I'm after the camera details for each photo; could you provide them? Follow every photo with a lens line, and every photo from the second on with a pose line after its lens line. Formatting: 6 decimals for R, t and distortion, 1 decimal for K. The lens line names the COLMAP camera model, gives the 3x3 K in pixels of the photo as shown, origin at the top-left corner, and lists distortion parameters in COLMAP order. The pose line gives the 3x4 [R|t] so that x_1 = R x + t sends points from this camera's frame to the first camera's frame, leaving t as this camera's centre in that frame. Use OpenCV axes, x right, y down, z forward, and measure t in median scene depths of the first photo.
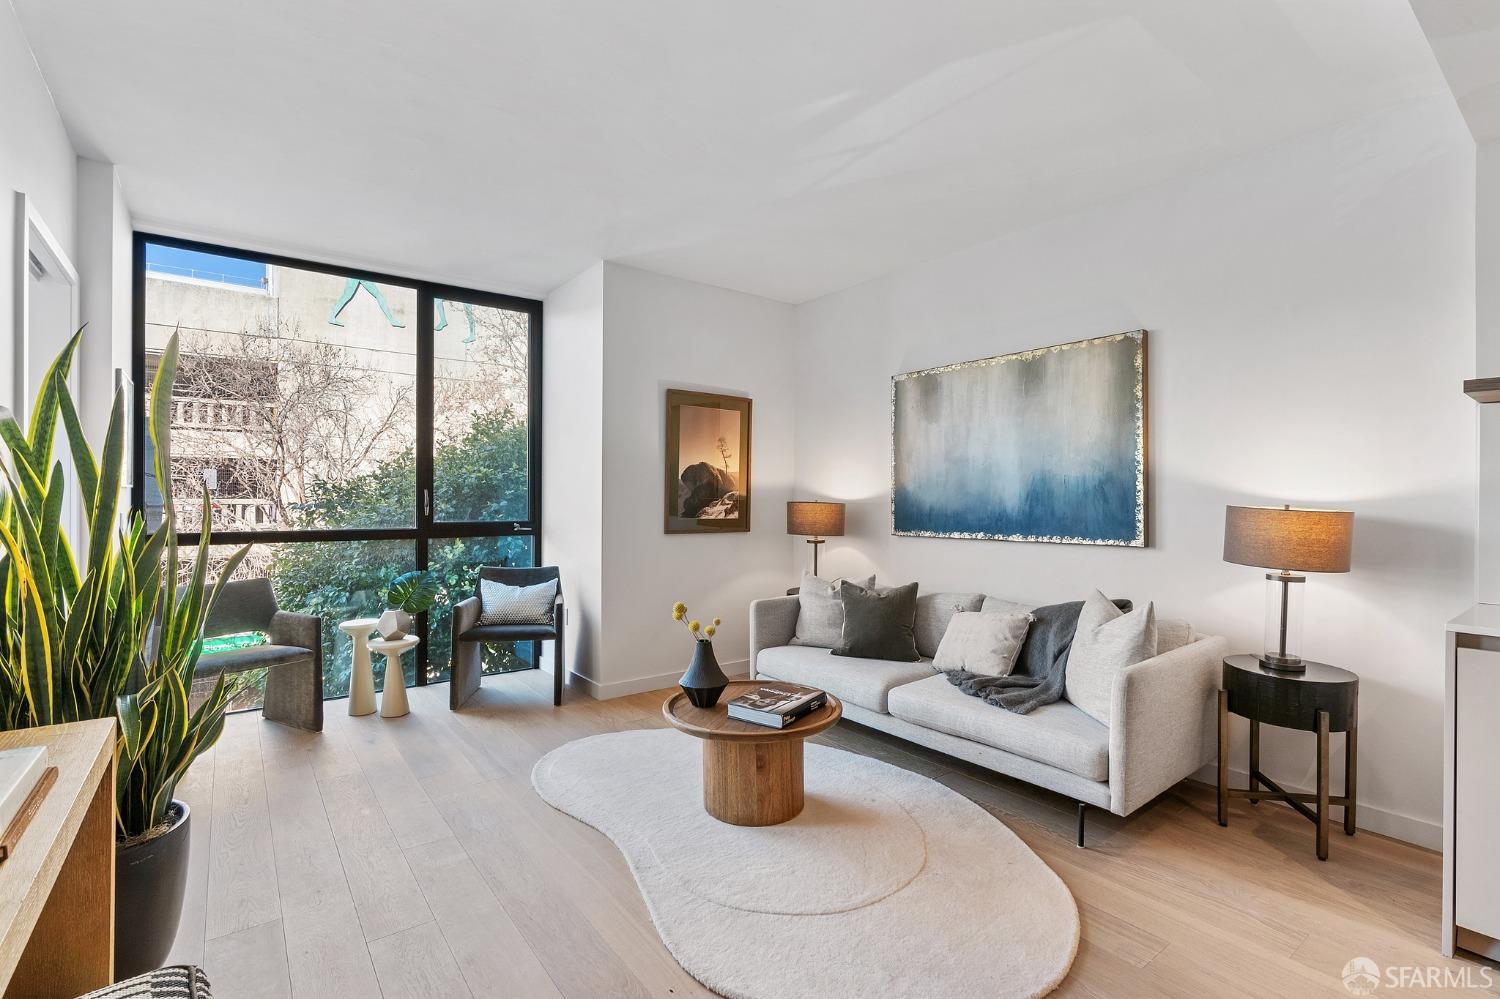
lens RADIAL K [[692.2, 0, 747.7], [0, 692.2, 497.4], [0, 0, 1]] dist [-0.006493, 0.002299]
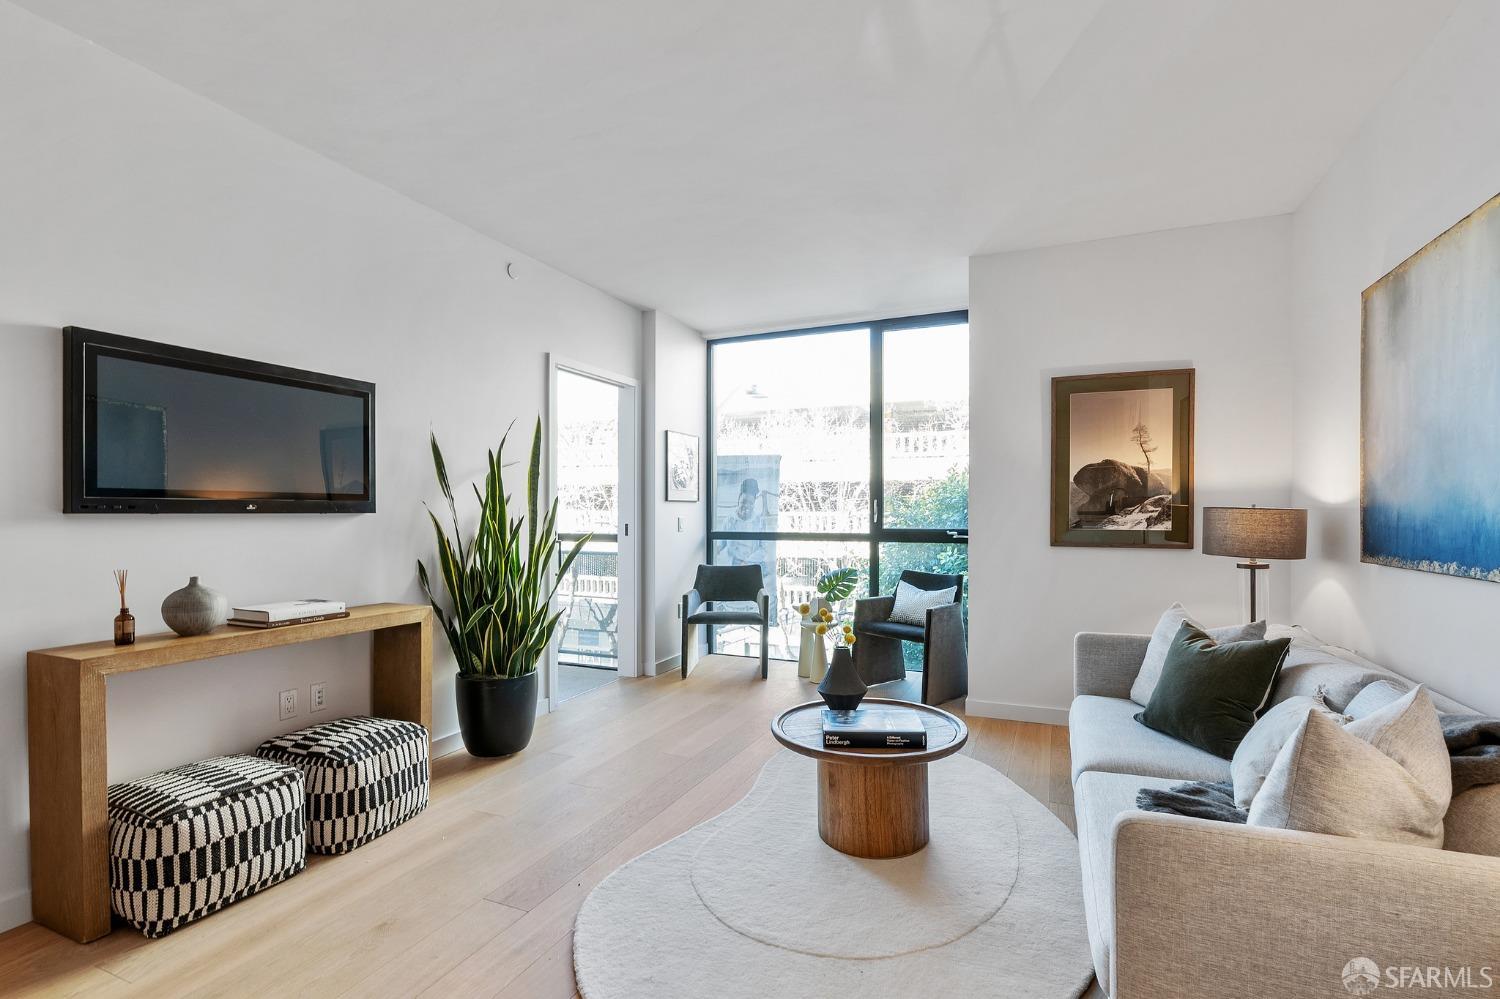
lens RADIAL K [[692.2, 0, 750.8], [0, 692.2, 511.5], [0, 0, 1]] dist [-0.006493, 0.002299]
pose [[0.487399, -0.005364, -0.873163, 0.483389], [0.006622, 0.999975, -0.002446, 0.010050], [0.873155, -0.004589, 0.487422, 0.270009]]
